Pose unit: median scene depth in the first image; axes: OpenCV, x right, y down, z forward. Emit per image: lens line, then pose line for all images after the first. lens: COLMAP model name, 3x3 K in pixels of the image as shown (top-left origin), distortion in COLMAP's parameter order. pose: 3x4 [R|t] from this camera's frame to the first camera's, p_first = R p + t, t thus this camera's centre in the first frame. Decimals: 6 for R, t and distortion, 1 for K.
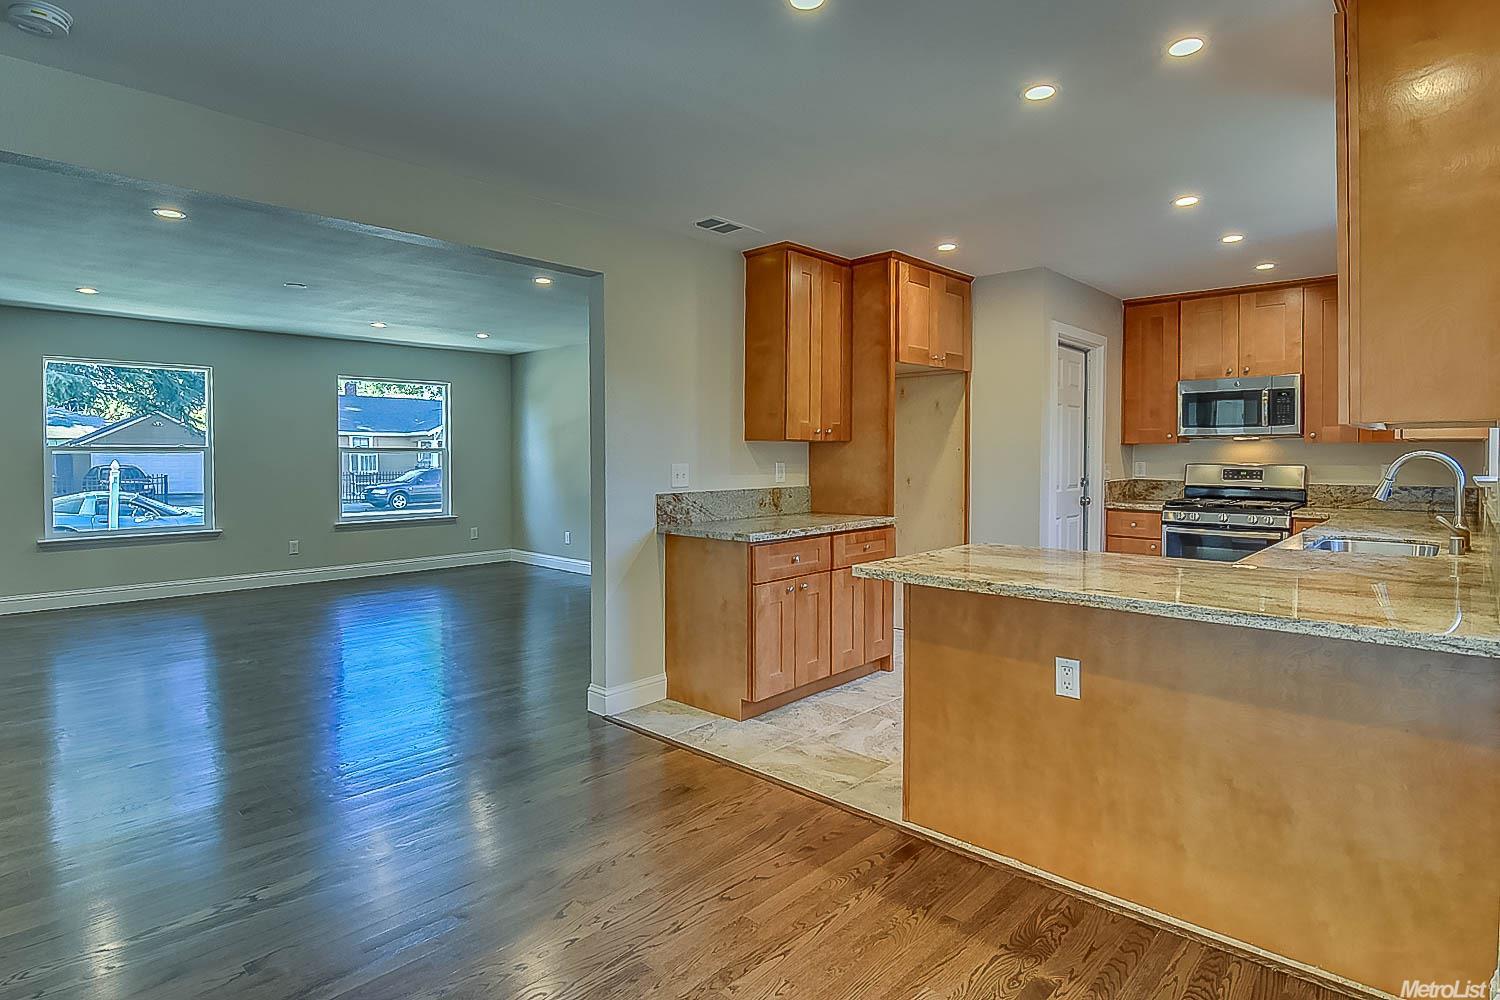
lens RADIAL K [[780.3, 0, 744.7], [0, 780.3, 457.6], [0, 0, 1]] dist [-0.002396, -0.000745]
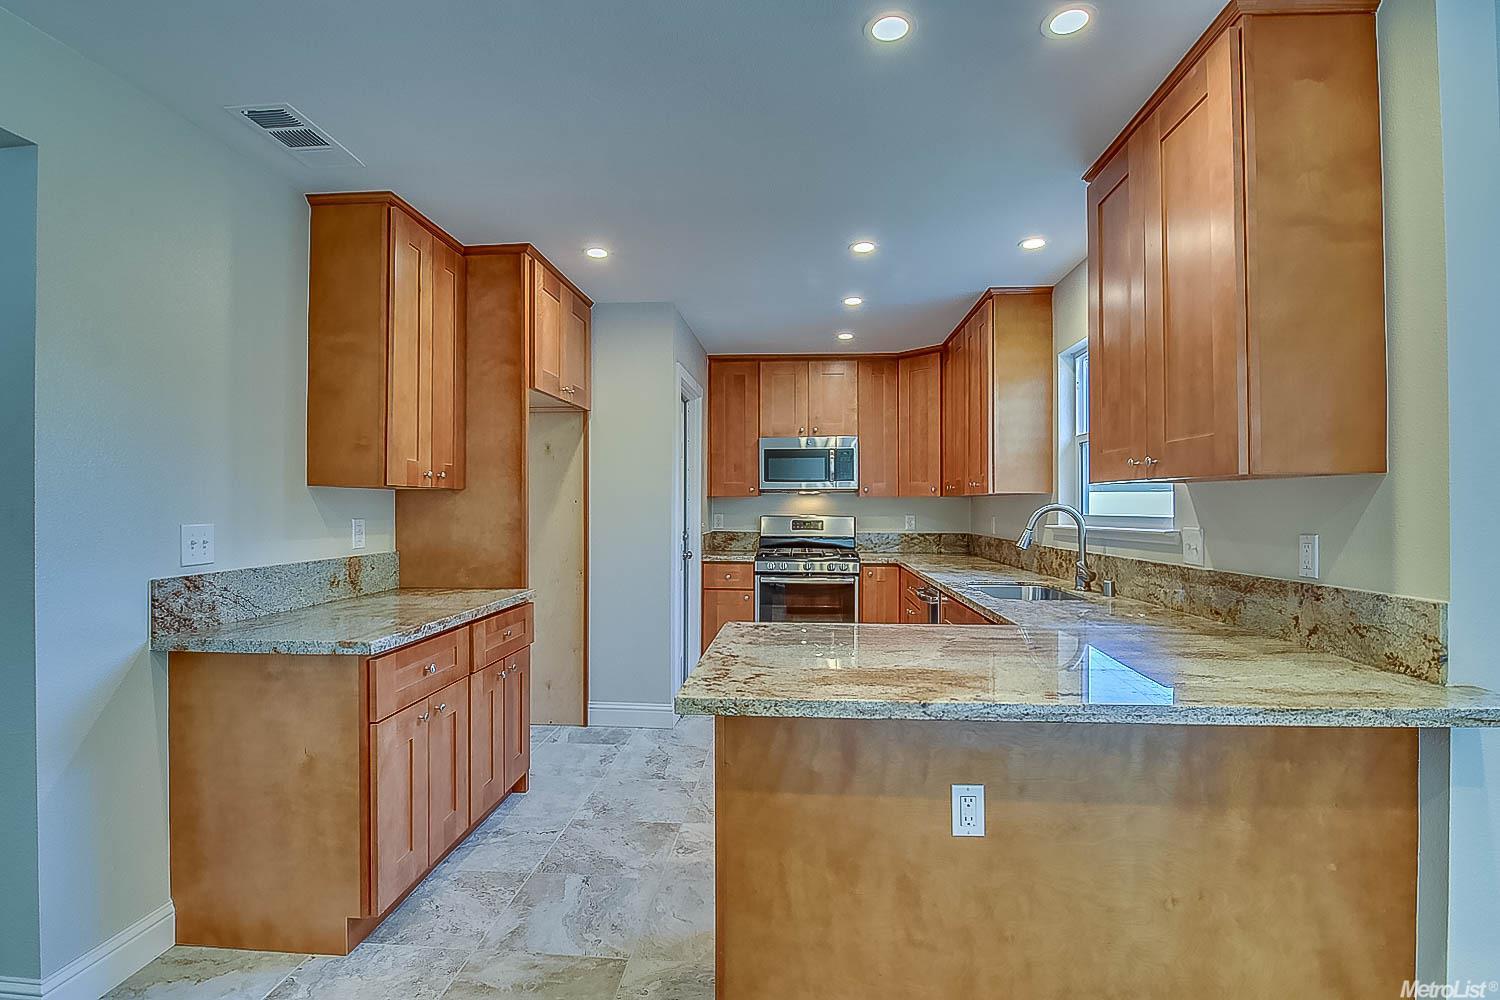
lens RADIAL K [[735.2, 0, 750.0], [0, 735.2, 500.0], [0, 0, 1]] dist [-0.013062, -0.001080]
pose [[0.779871, 0.005436, 0.625917, -0.094917], [0.003022, 0.999918, -0.012450, -0.001608], [-0.625933, 0.011601, 0.779790, 0.306180]]
